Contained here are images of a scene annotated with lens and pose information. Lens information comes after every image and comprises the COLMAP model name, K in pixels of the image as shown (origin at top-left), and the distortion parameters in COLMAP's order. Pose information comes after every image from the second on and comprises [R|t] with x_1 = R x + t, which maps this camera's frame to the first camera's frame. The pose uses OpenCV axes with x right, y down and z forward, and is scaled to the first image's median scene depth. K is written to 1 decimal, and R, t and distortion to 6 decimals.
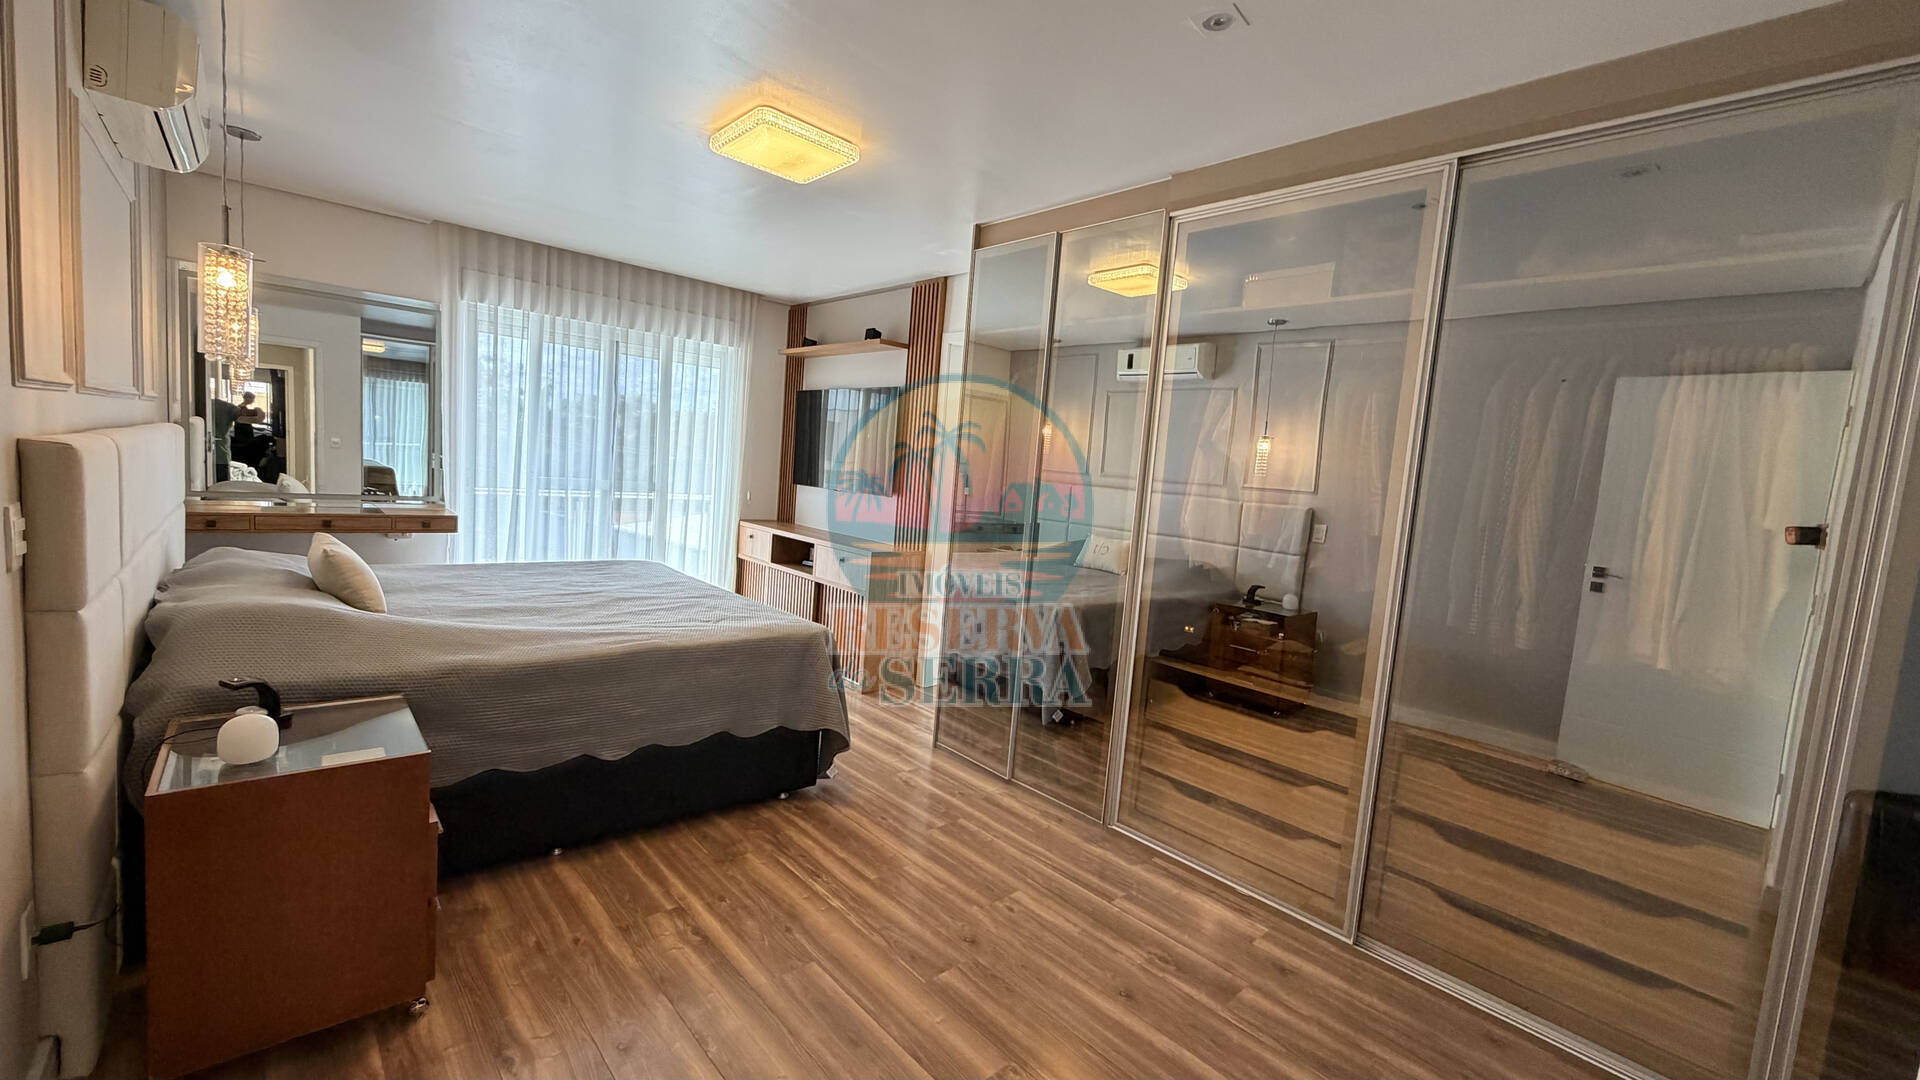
lens RADIAL K [[769.2, 0, 955.7], [0, 769.2, 538.2], [0, 0, 1]] dist [-0.000575, -0.000152]
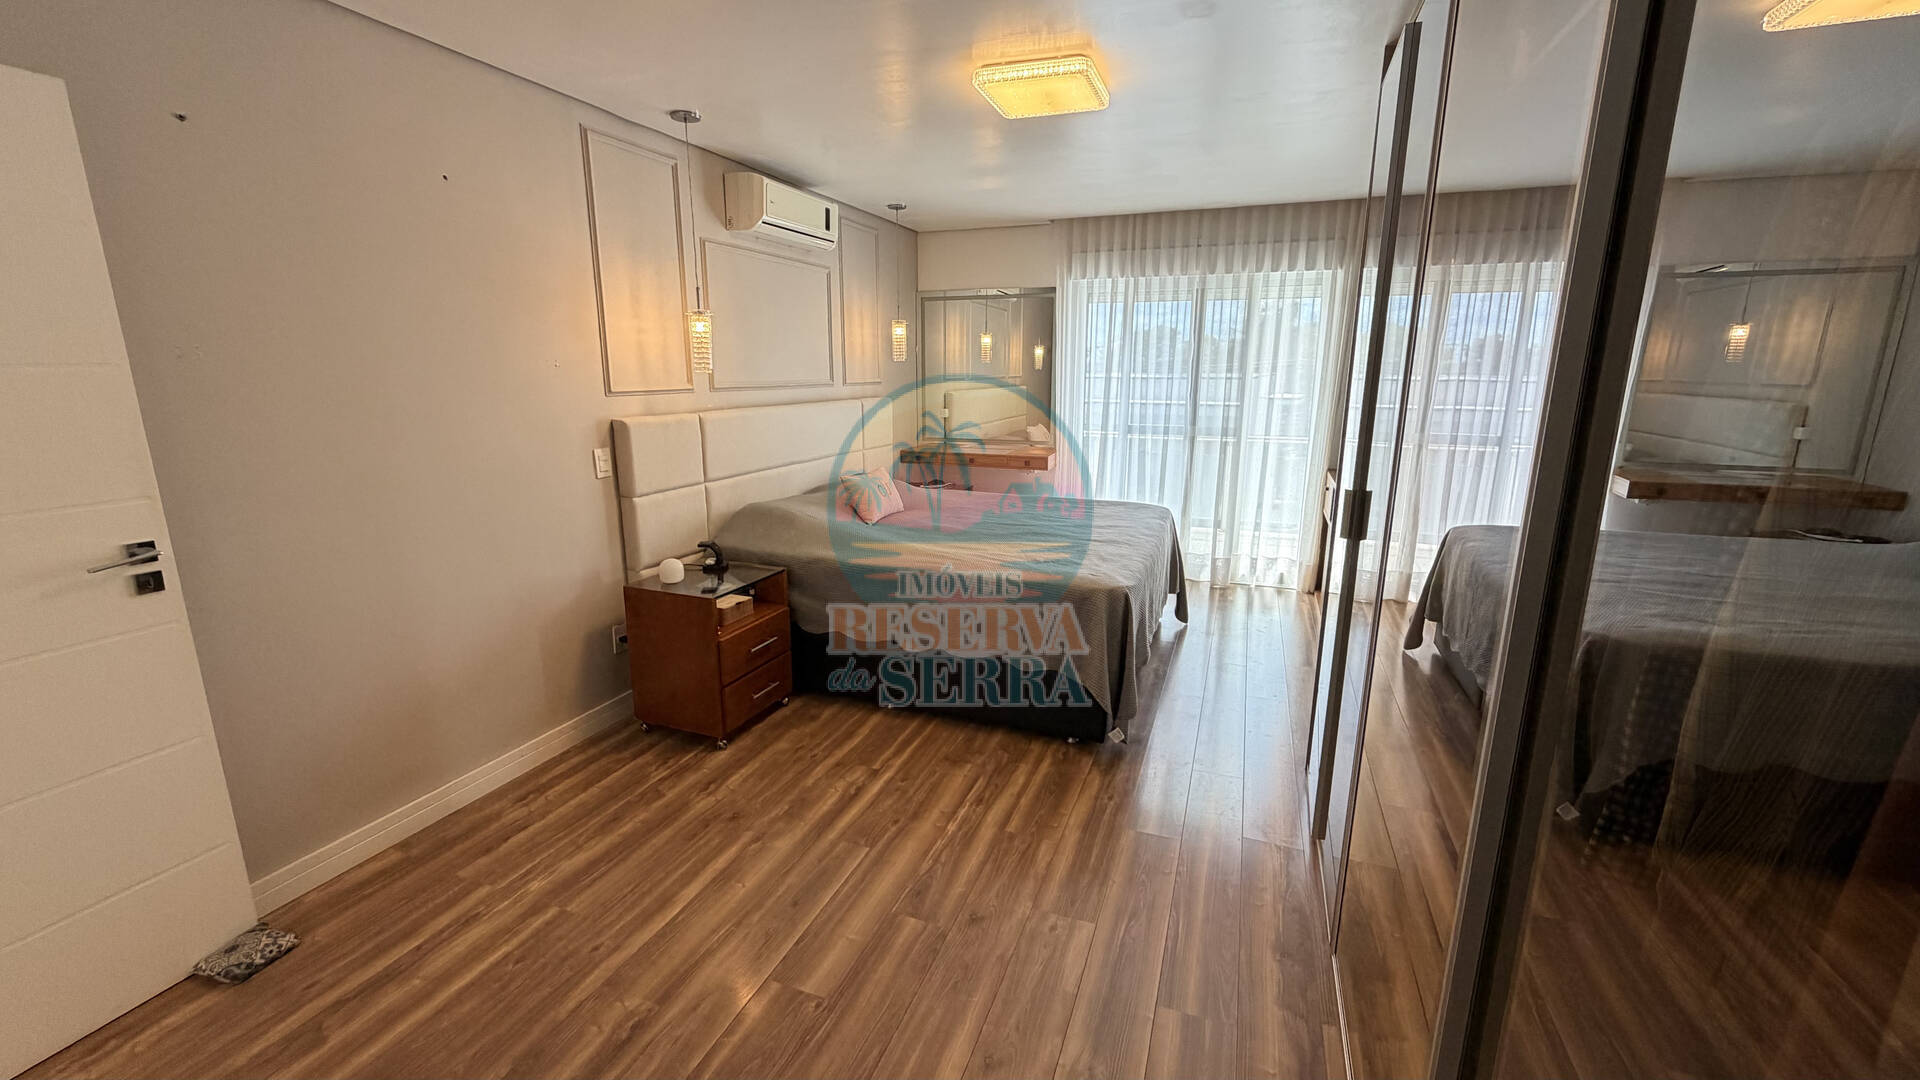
lens RADIAL K [[769.2, 0, 955.7], [0, 769.2, 538.2], [0, 0, 1]] dist [-0.000575, -0.000152]
pose [[0.444667, 0.118707, -0.887795, 0.641803], [-0.048870, 0.992918, 0.108286, -0.039078], [0.894362, -0.004765, 0.447319, 0.444815]]
